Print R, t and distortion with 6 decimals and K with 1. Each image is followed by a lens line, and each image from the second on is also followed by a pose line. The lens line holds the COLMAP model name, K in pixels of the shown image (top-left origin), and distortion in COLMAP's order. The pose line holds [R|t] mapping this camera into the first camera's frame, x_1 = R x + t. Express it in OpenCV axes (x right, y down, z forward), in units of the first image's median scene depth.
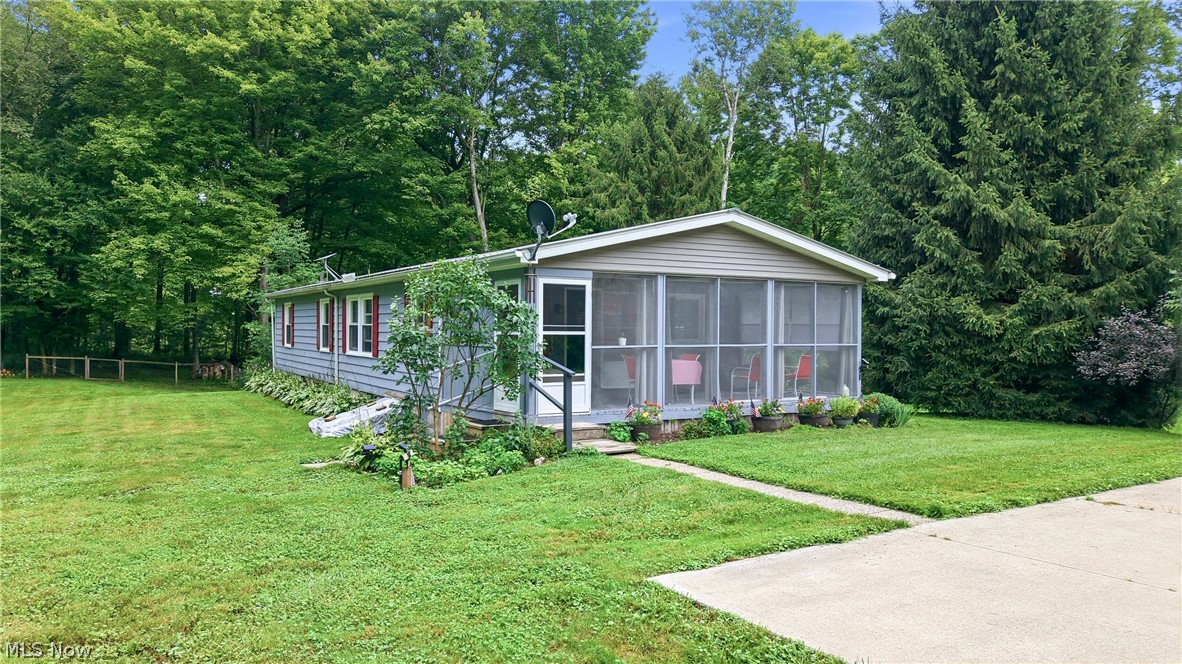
lens RADIAL K [[796.3, 0, 591.0], [0, 796.3, 332.0], [0, 0, 1]] dist [0.009549, -0.000572]
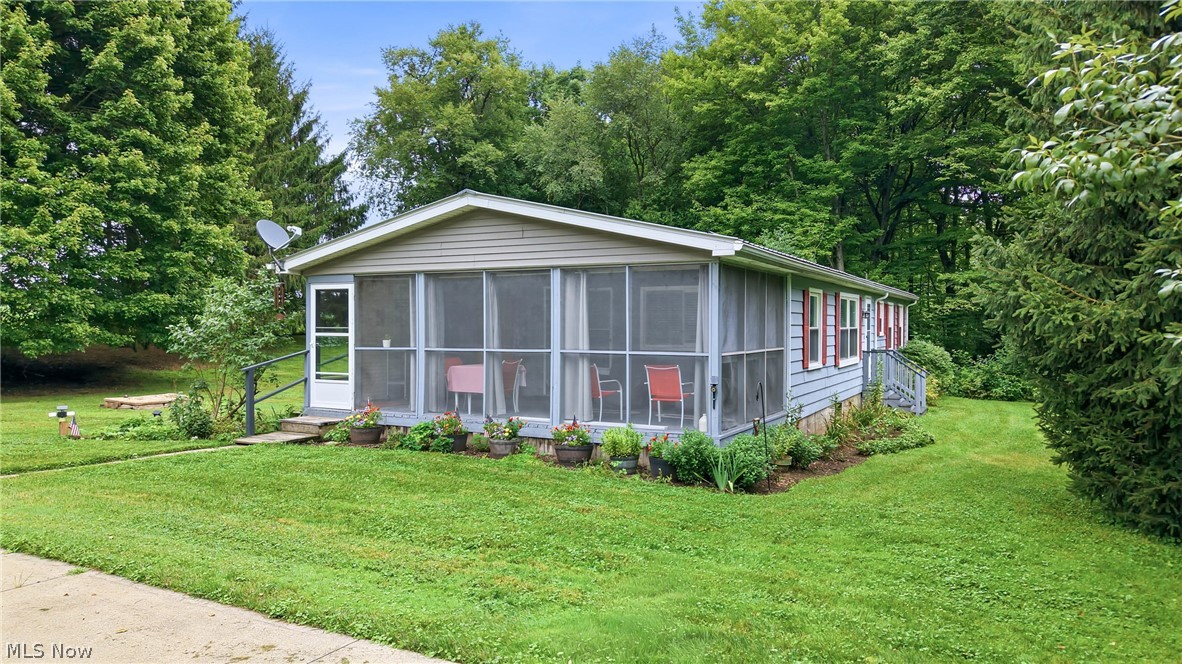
lens RADIAL K [[796.3, 0, 591.0], [0, 796.3, 332.0], [0, 0, 1]] dist [0.009549, -0.000572]
pose [[0.500474, 0.005311, -0.865735, 0.980387], [-0.007655, 0.999969, 0.001709, -0.005774], [0.865718, 0.005772, 0.500499, 0.693113]]
